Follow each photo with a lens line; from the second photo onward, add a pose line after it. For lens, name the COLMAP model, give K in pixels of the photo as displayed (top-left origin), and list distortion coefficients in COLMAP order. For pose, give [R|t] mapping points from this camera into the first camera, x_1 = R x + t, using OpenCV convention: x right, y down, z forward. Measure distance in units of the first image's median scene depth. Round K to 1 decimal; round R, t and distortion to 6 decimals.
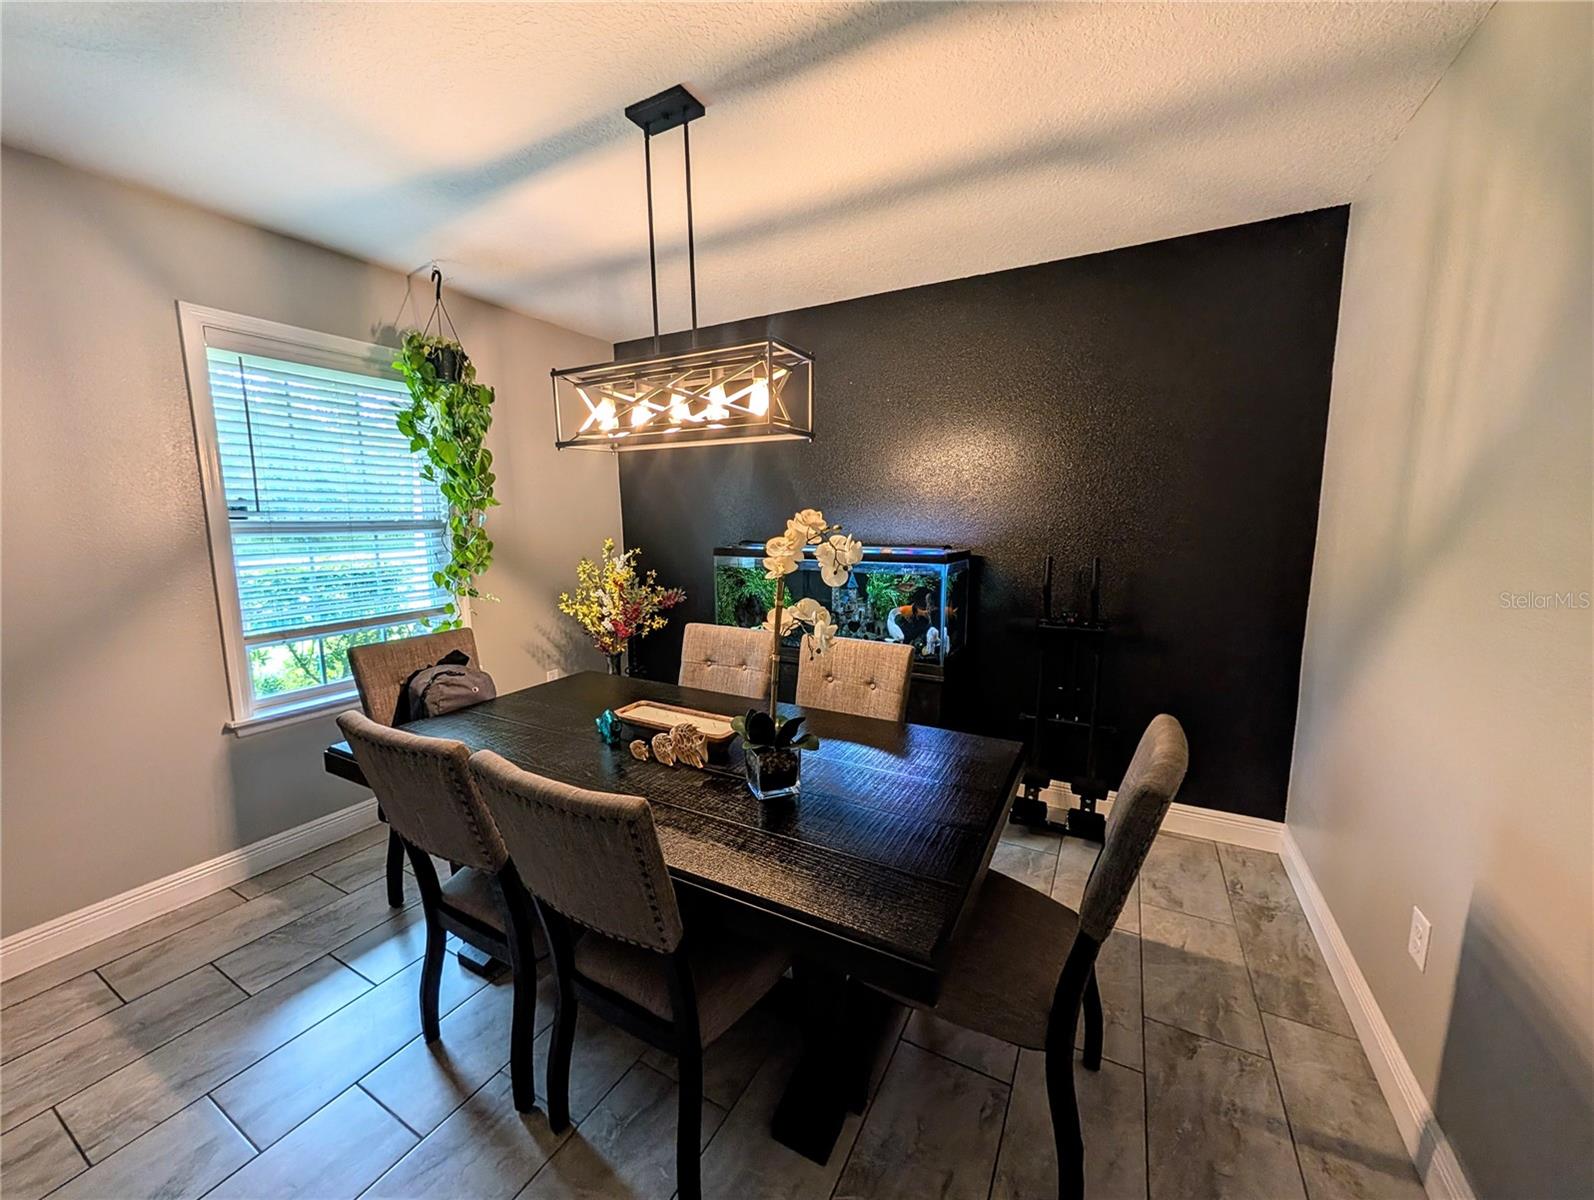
lens RADIAL K [[602.8, 0, 797.0], [0, 602.8, 600.0], [0, 0, 1]] dist [0.000309, 0.000313]
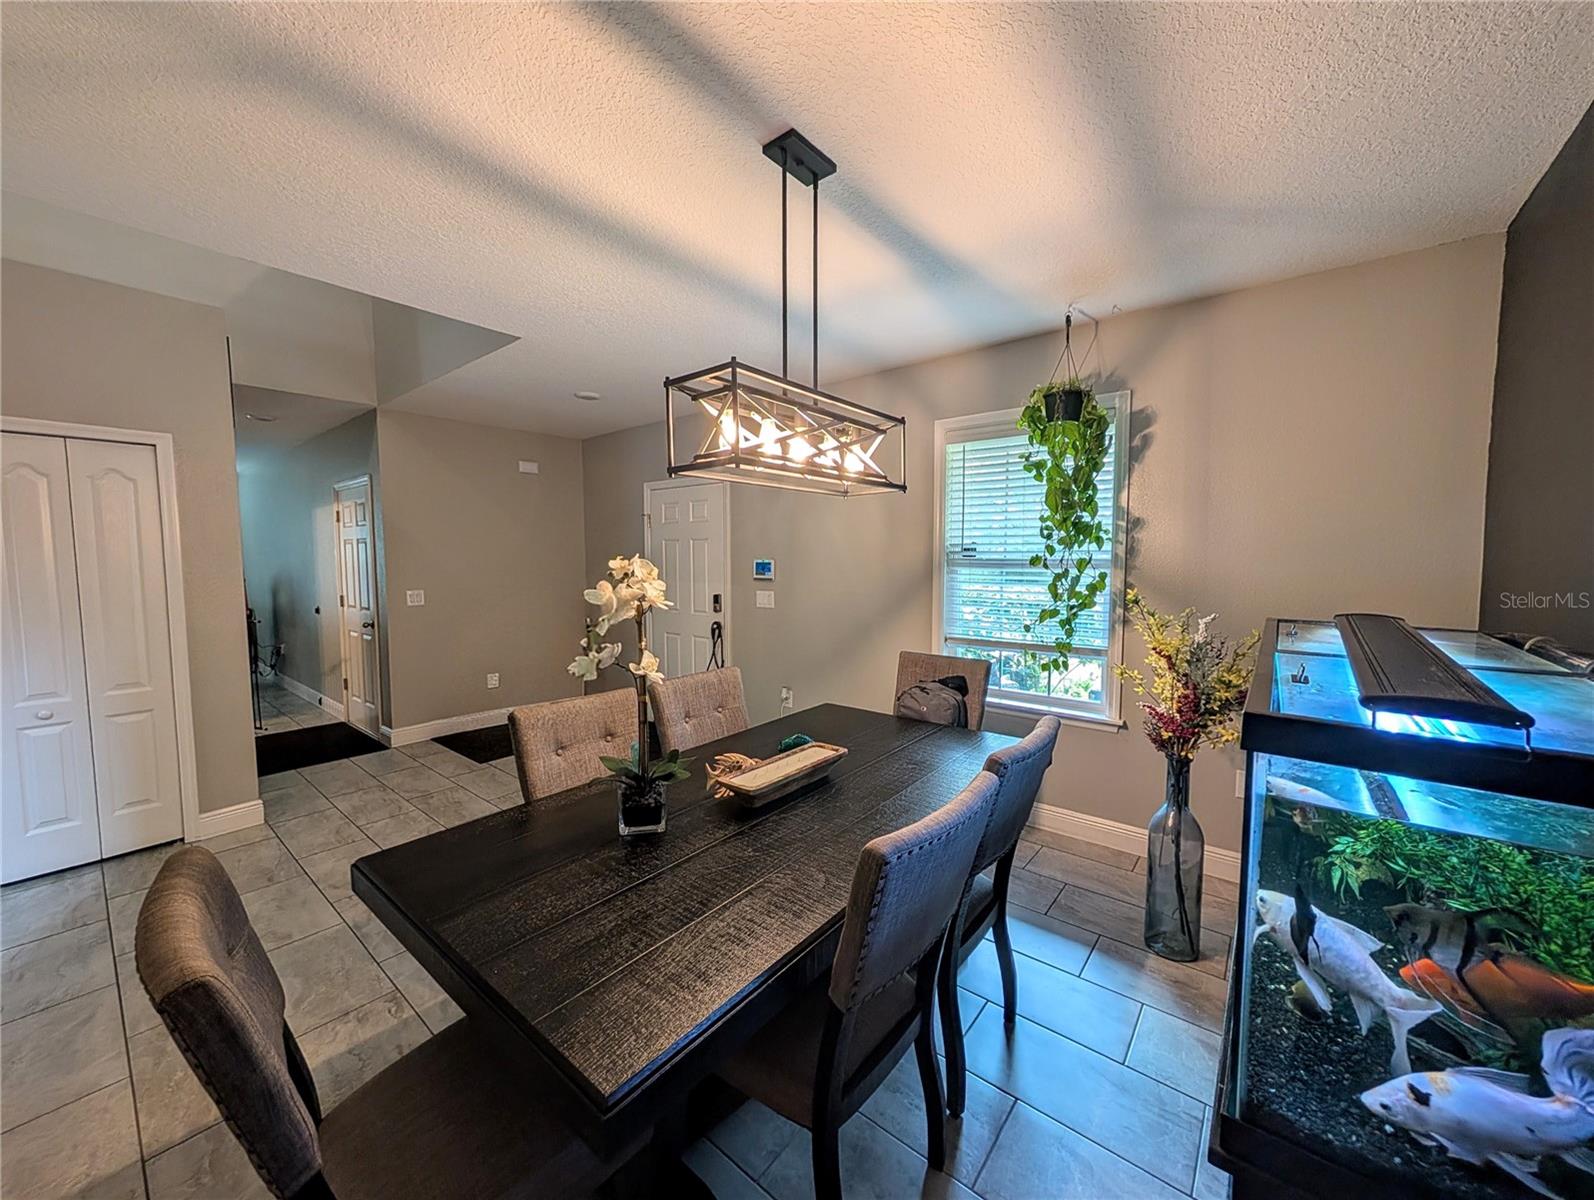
lens RADIAL K [[602.8, 0, 797.0], [0, 602.8, 600.0], [0, 0, 1]] dist [0.000309, 0.000313]
pose [[-0.183657, 0.077014, -0.979969, 0.580488], [-0.130989, 0.986118, 0.102046, -0.131551], [0.974224, 0.147106, -0.171019, 0.901326]]
